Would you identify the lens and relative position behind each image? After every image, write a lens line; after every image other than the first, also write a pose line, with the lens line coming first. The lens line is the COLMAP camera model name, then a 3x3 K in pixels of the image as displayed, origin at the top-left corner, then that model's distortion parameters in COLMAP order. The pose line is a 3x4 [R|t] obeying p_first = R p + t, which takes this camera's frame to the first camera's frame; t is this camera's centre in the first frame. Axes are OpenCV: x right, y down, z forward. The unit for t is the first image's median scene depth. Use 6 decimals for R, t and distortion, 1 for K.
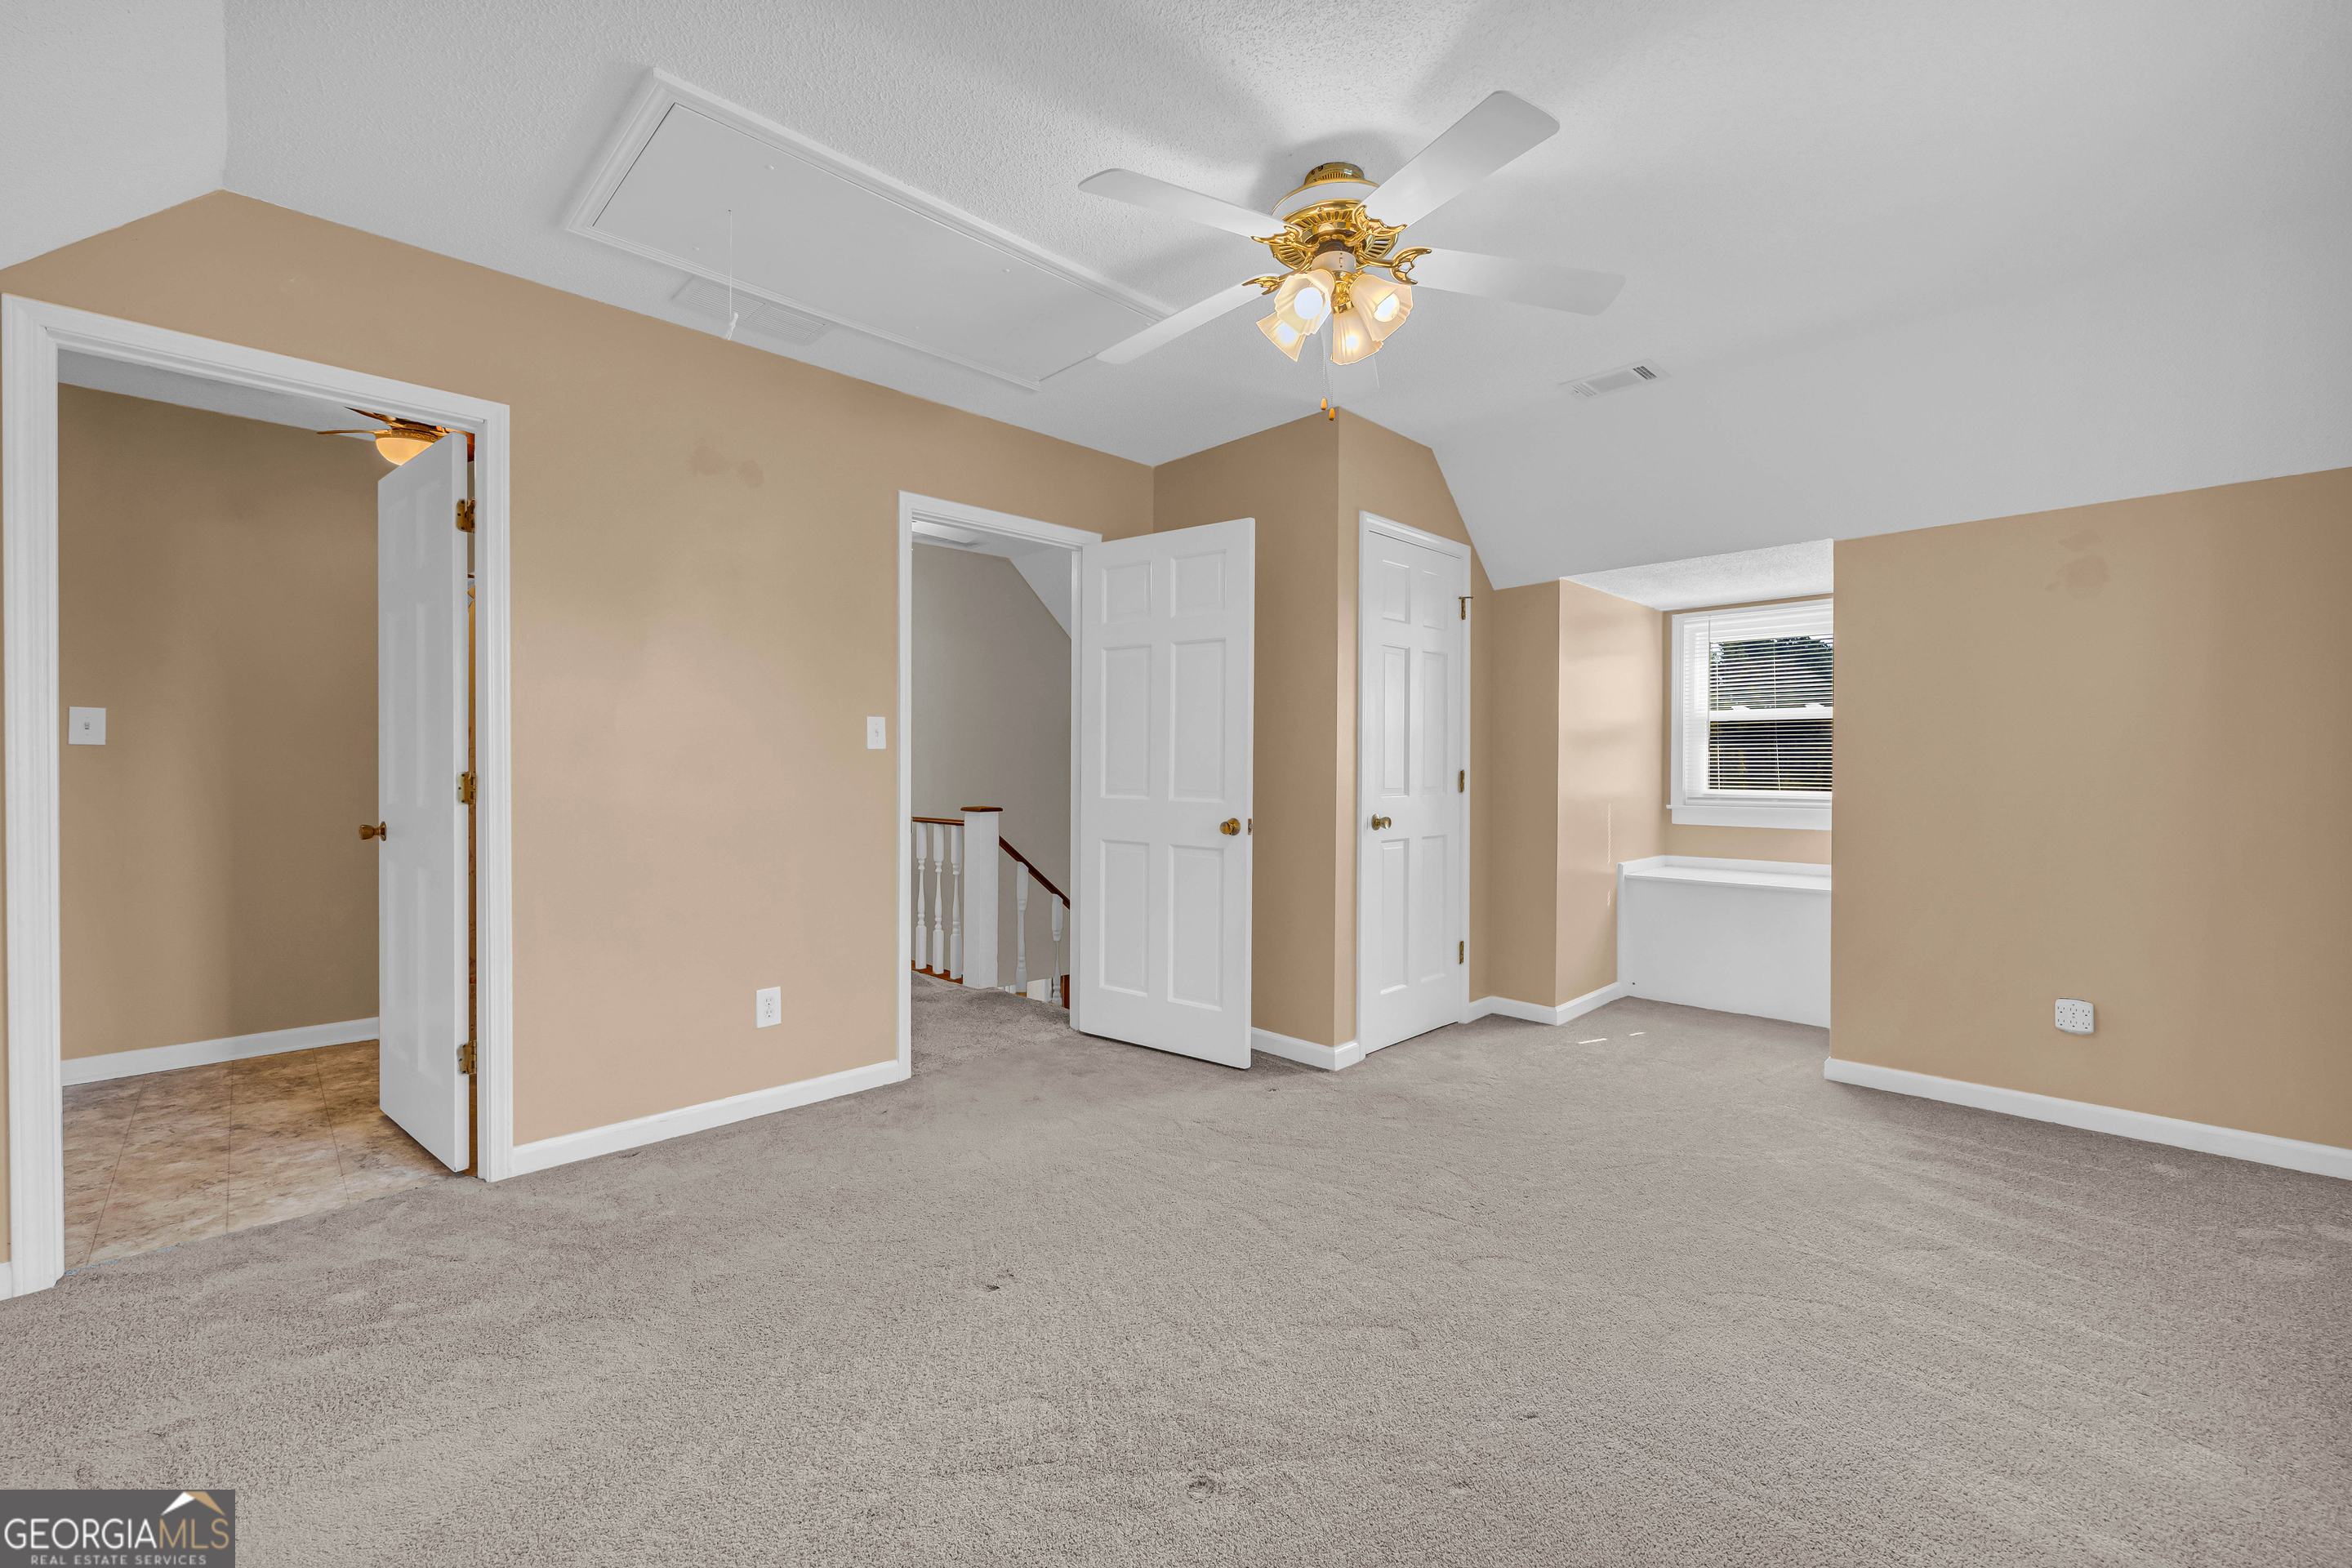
lens RADIAL K [[963.5, 0, 1173.7], [0, 963.5, 775.9], [0, 0, 1]] dist [-0.000618, -0.001242]
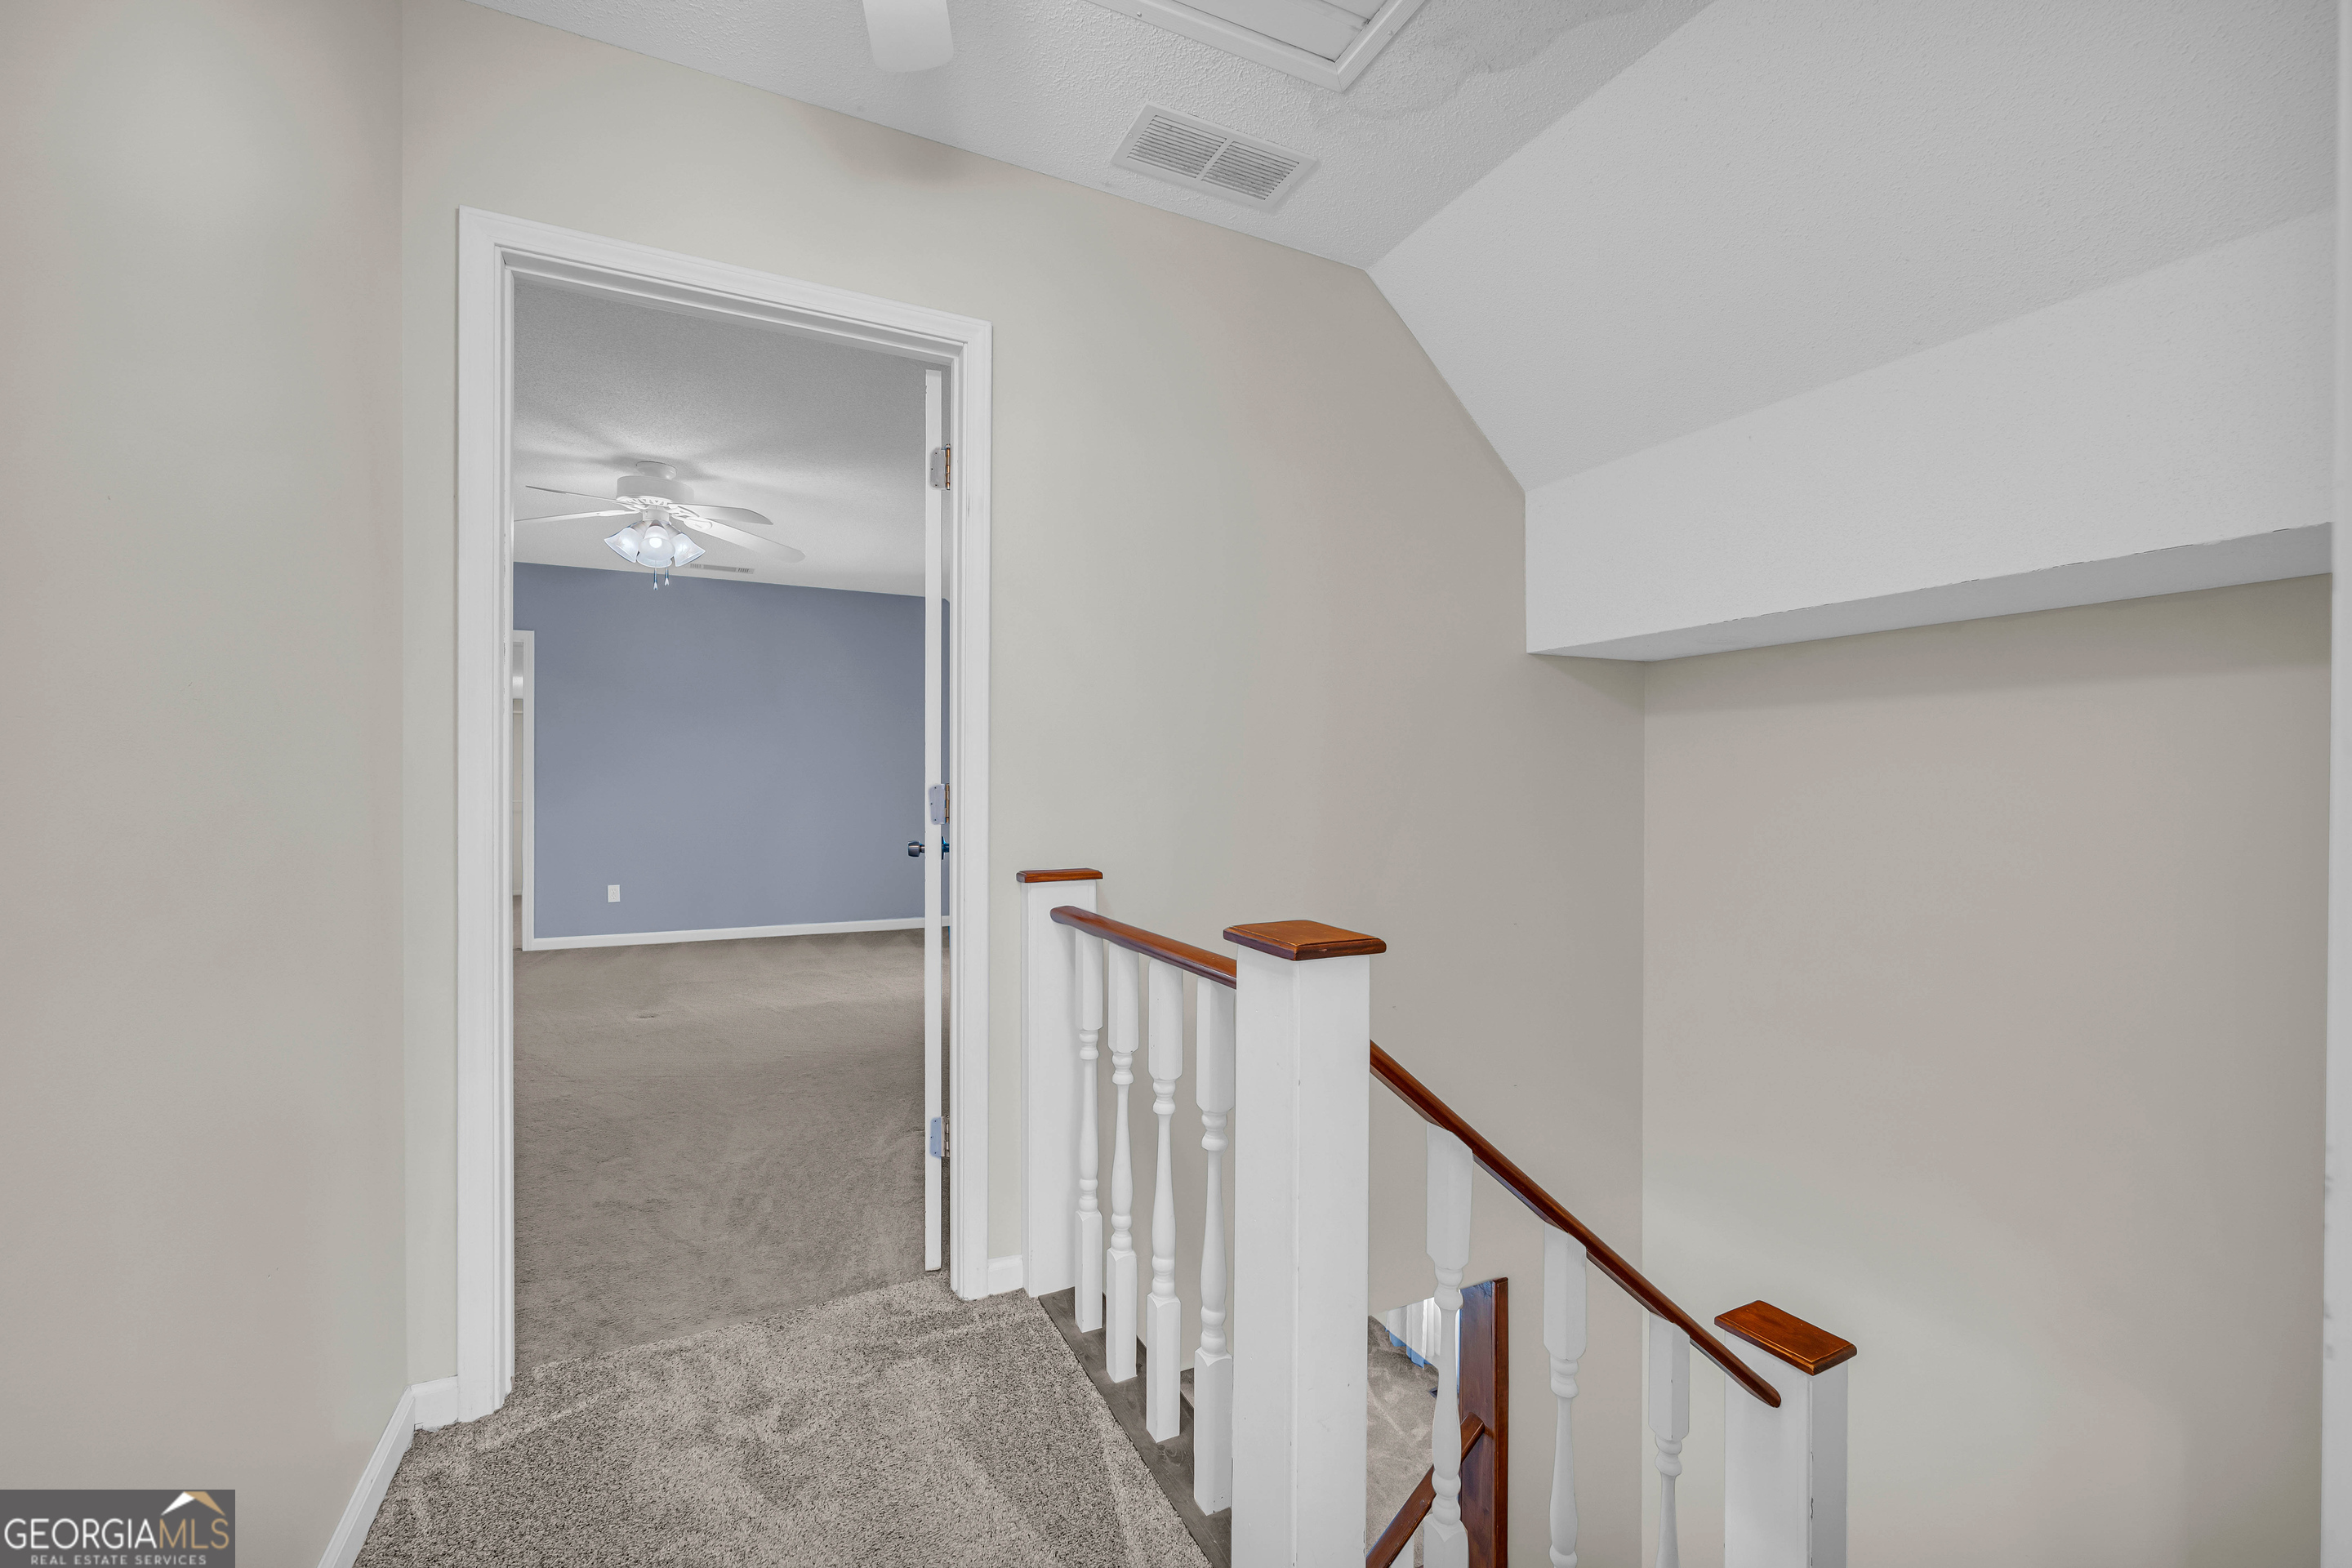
lens RADIAL K [[963.5, 0, 1182.0], [0, 963.5, 793.7], [0, 0, 1]] dist [-0.000618, -0.001242]
pose [[0.949823, 0.002907, -0.312774, -0.144689], [-0.005980, 0.999943, -0.008866, -0.000993], [0.312730, 0.010291, 0.949786, 0.722055]]
